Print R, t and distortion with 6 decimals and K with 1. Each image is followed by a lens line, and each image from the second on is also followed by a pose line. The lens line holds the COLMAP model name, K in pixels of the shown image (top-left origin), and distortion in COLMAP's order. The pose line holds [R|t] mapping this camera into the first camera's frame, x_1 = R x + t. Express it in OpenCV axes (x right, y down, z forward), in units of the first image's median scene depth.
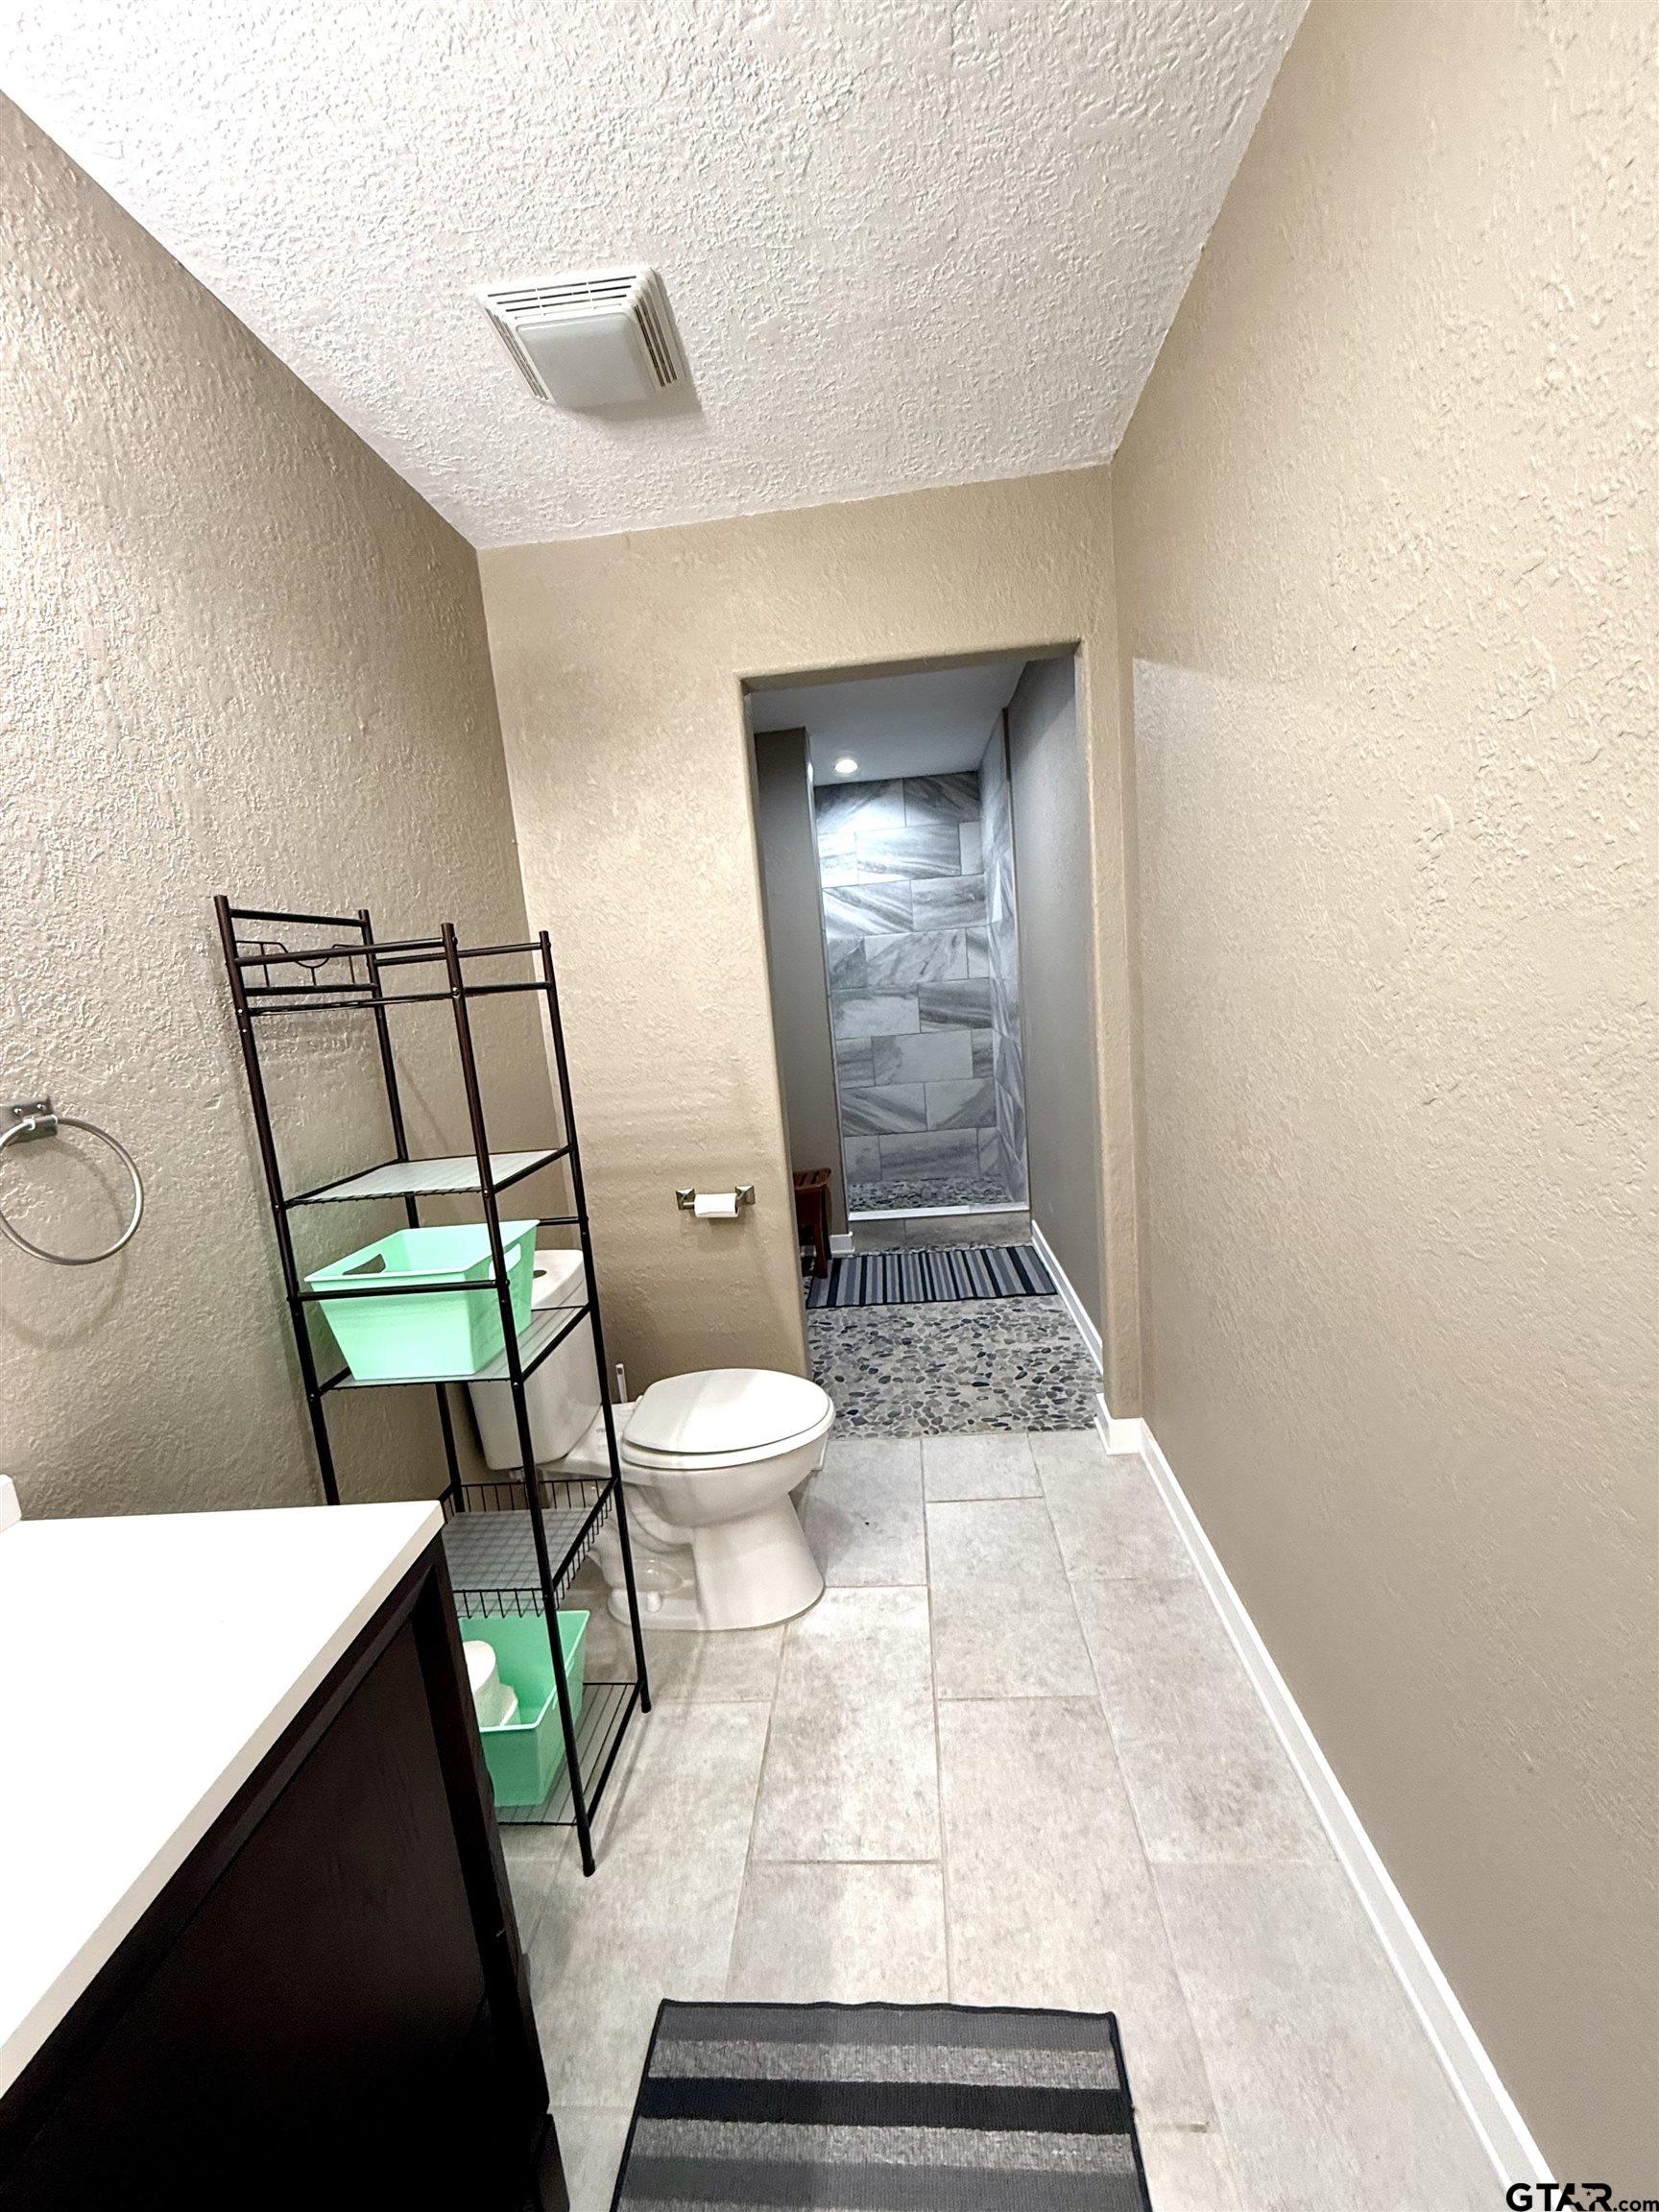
lens RADIAL K [[880.5, 0, 835.5], [0, 880.5, 1101.3], [0, 0, 1]] dist [0.003117, -0.000715]
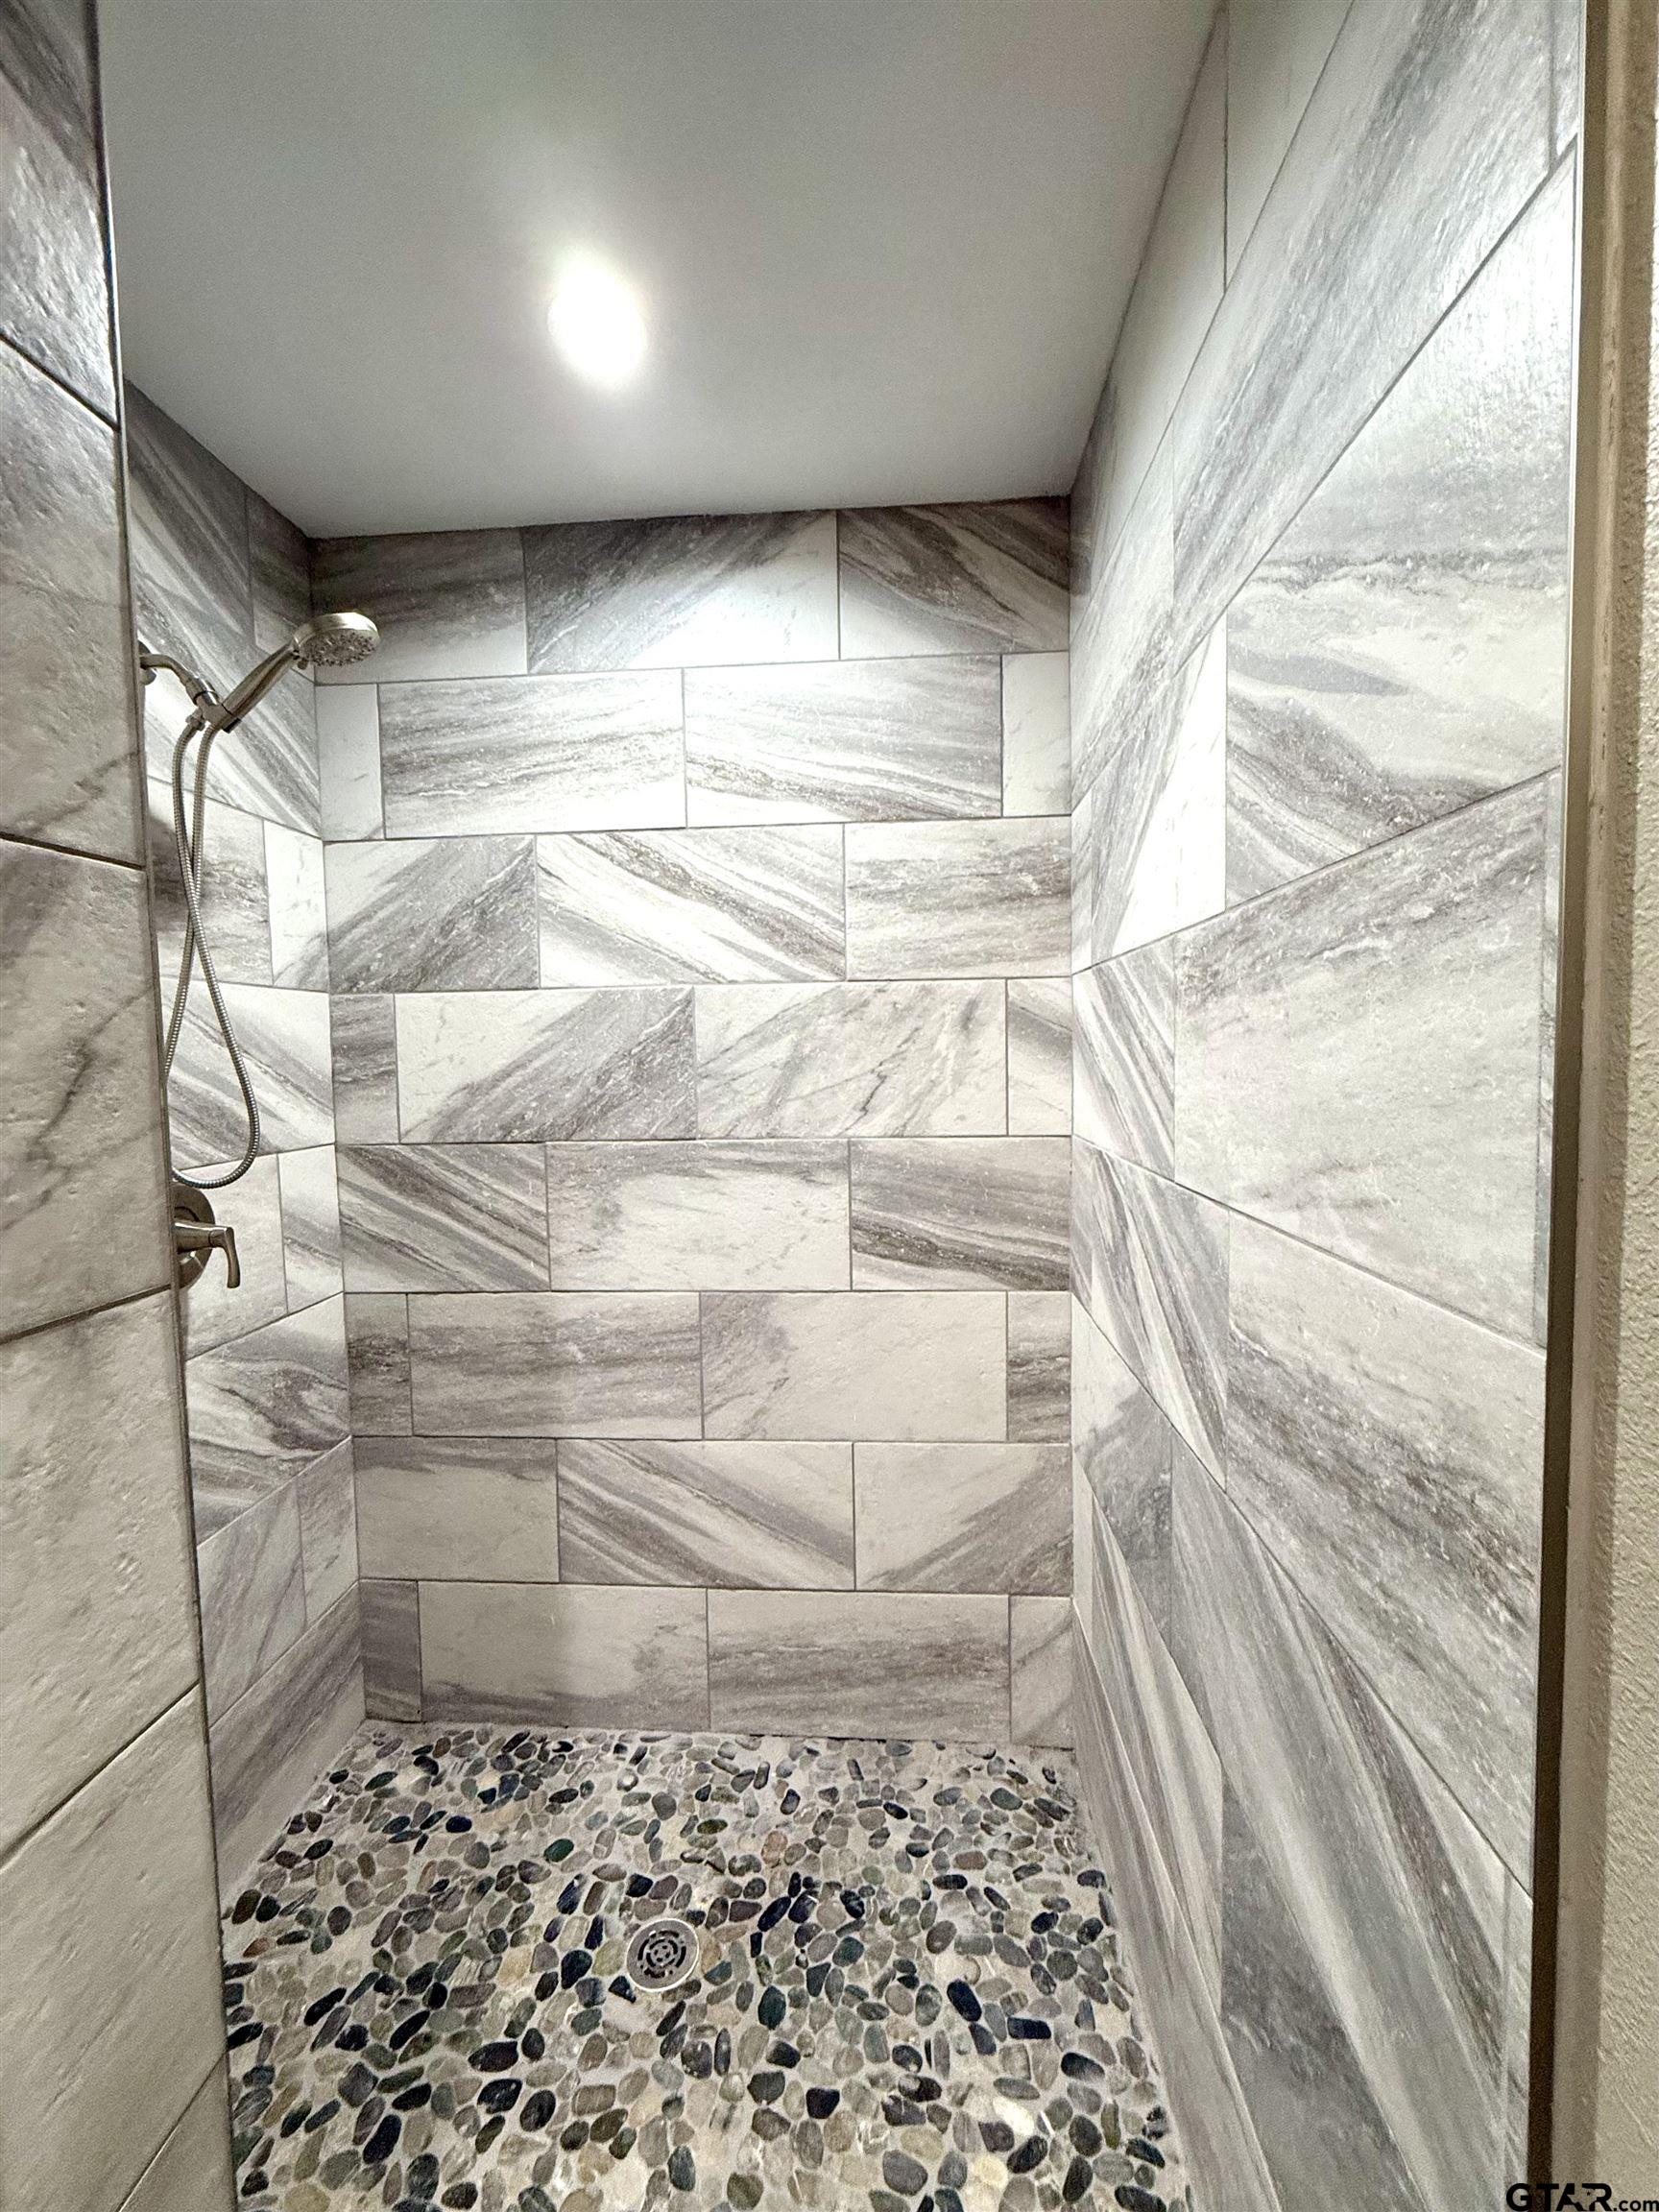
lens RADIAL K [[880.5, 0, 833.0], [0, 880.5, 1098.5], [0, 0, 1]] dist [0.003117, -0.000715]
pose [[0.997831, 0.065799, 0.001883, 0.224696], [-0.065327, 0.993378, -0.094517, -0.308165], [-0.008090, 0.094189, 0.995522, 1.775062]]
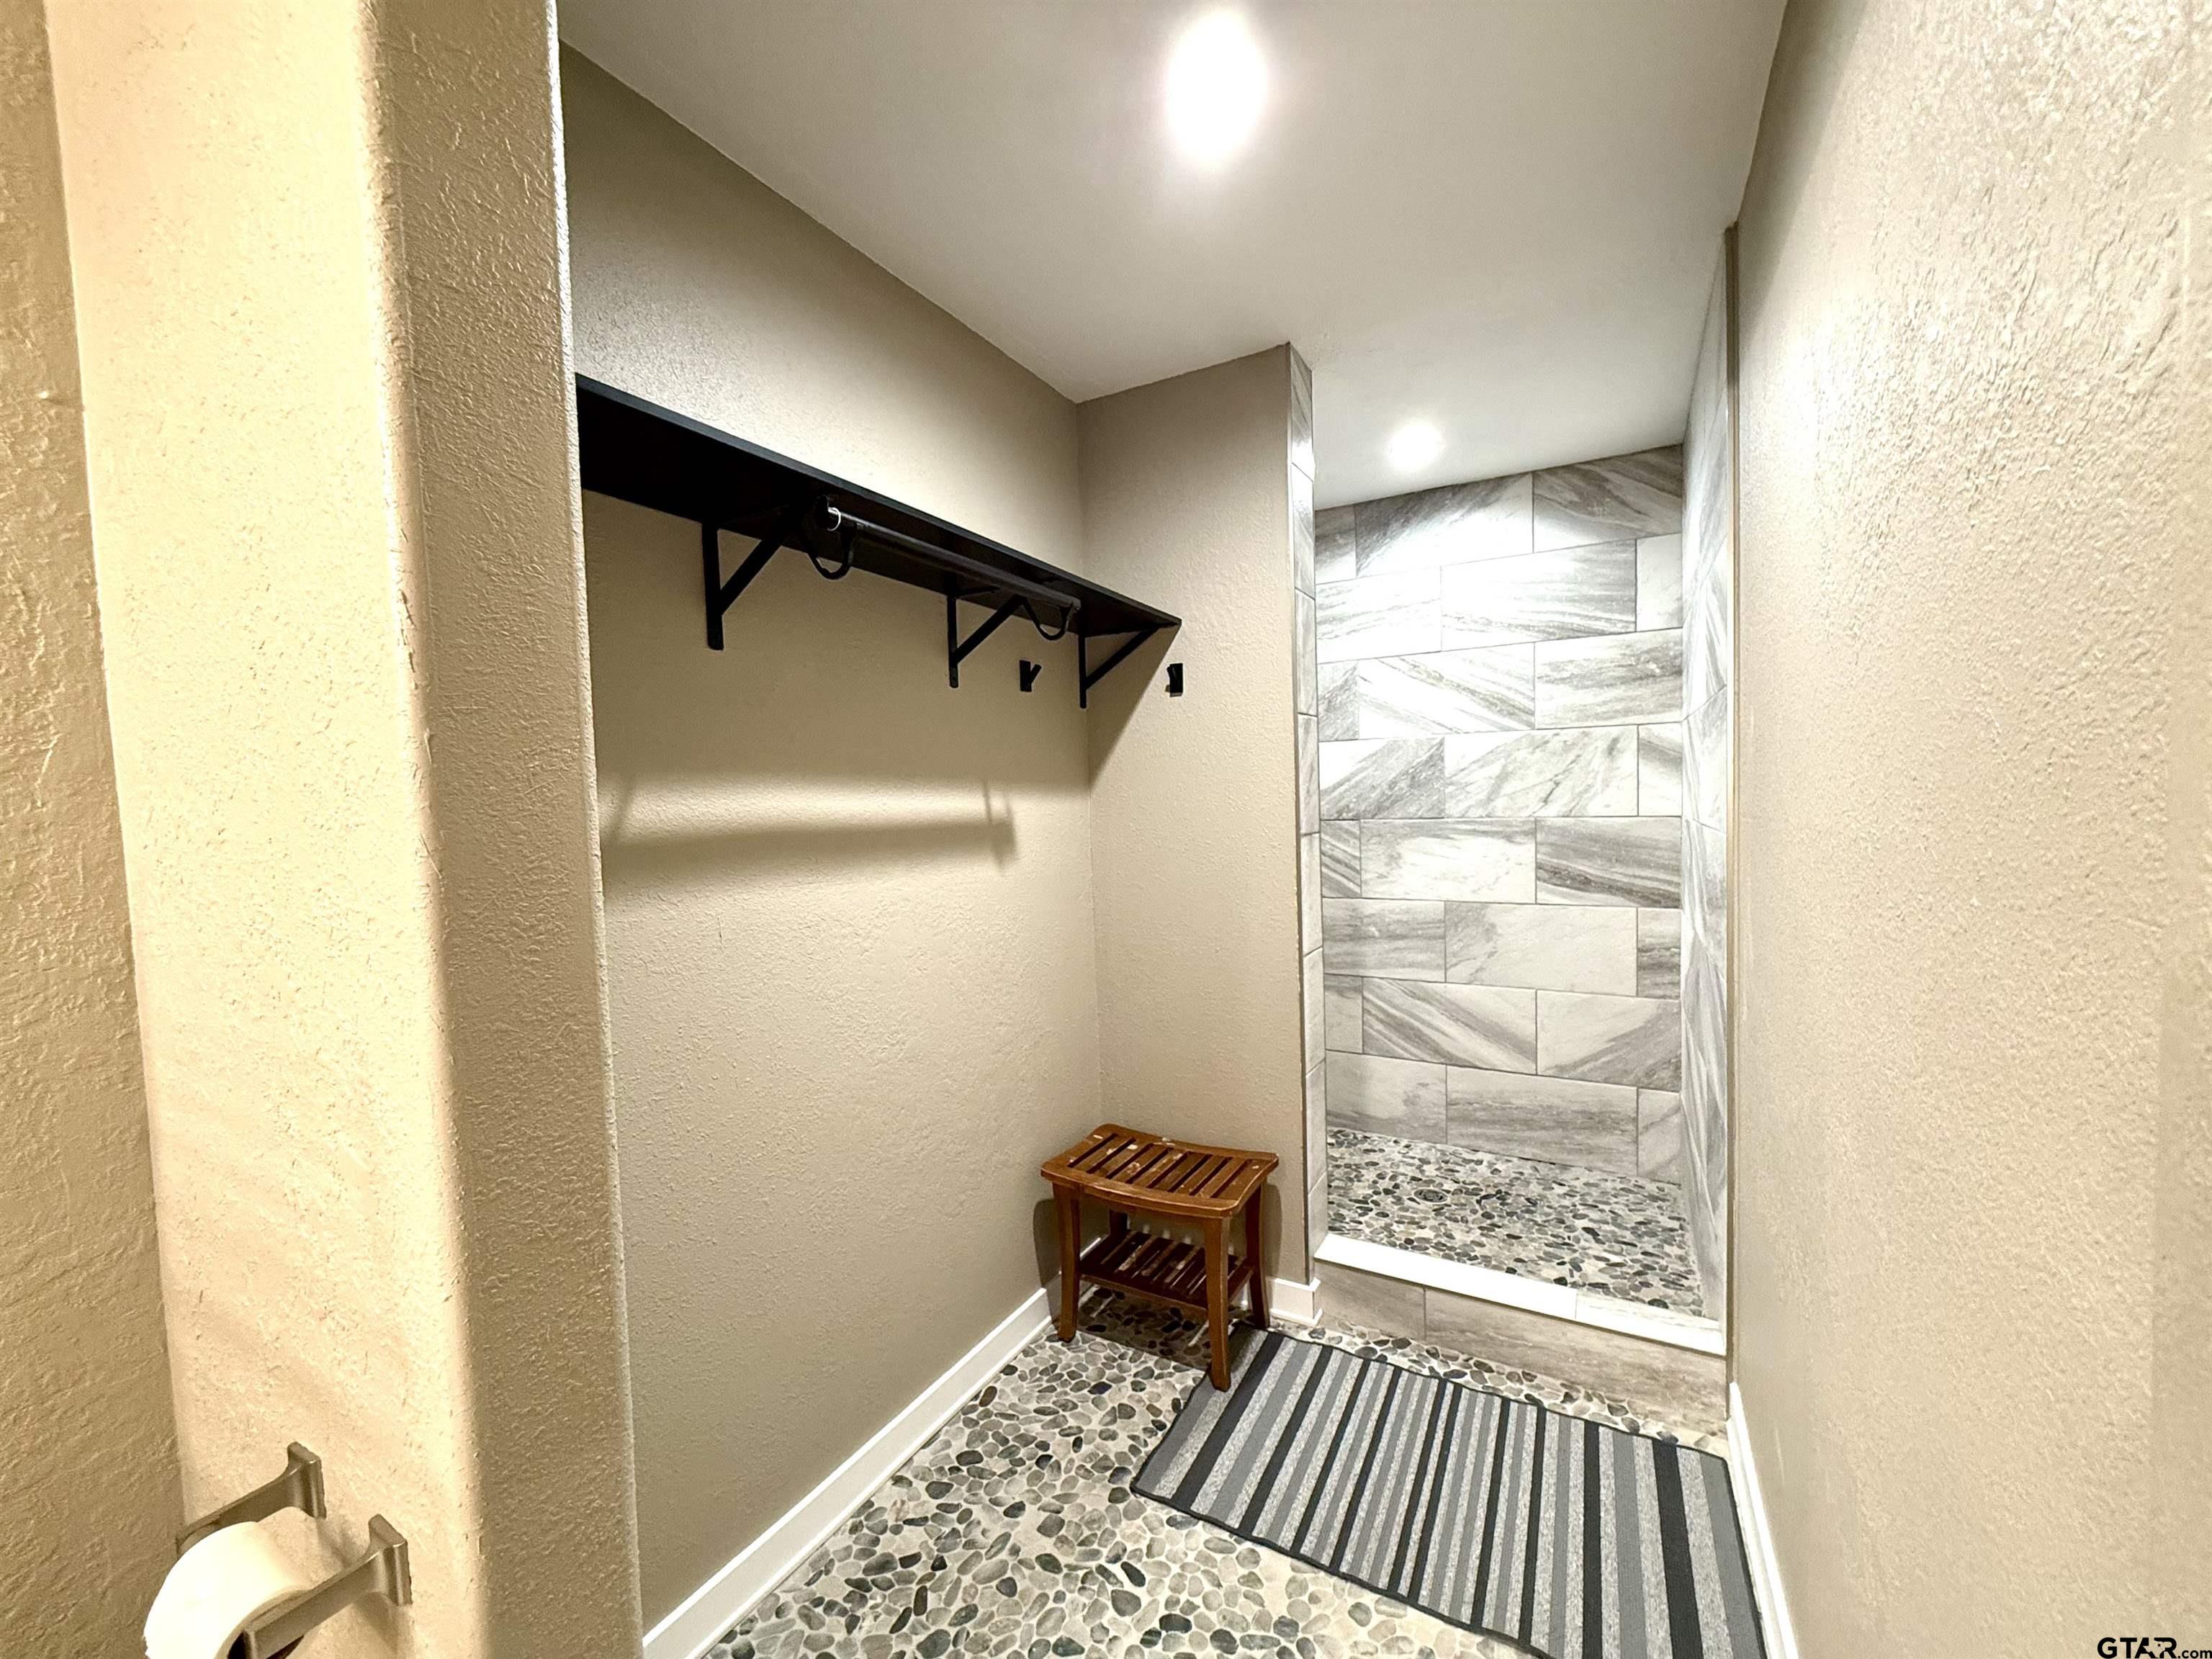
lens RADIAL K [[880.5, 0, 1114.0], [0, 880.5, 834.0], [0, 0, 1]] dist [0.003117, -0.000715]
pose [[0.901347, 0.077569, -0.426095, 0.238393], [-0.112519, 0.991989, -0.057431, -0.153953], [0.418226, 0.099708, 0.902854, 0.951155]]
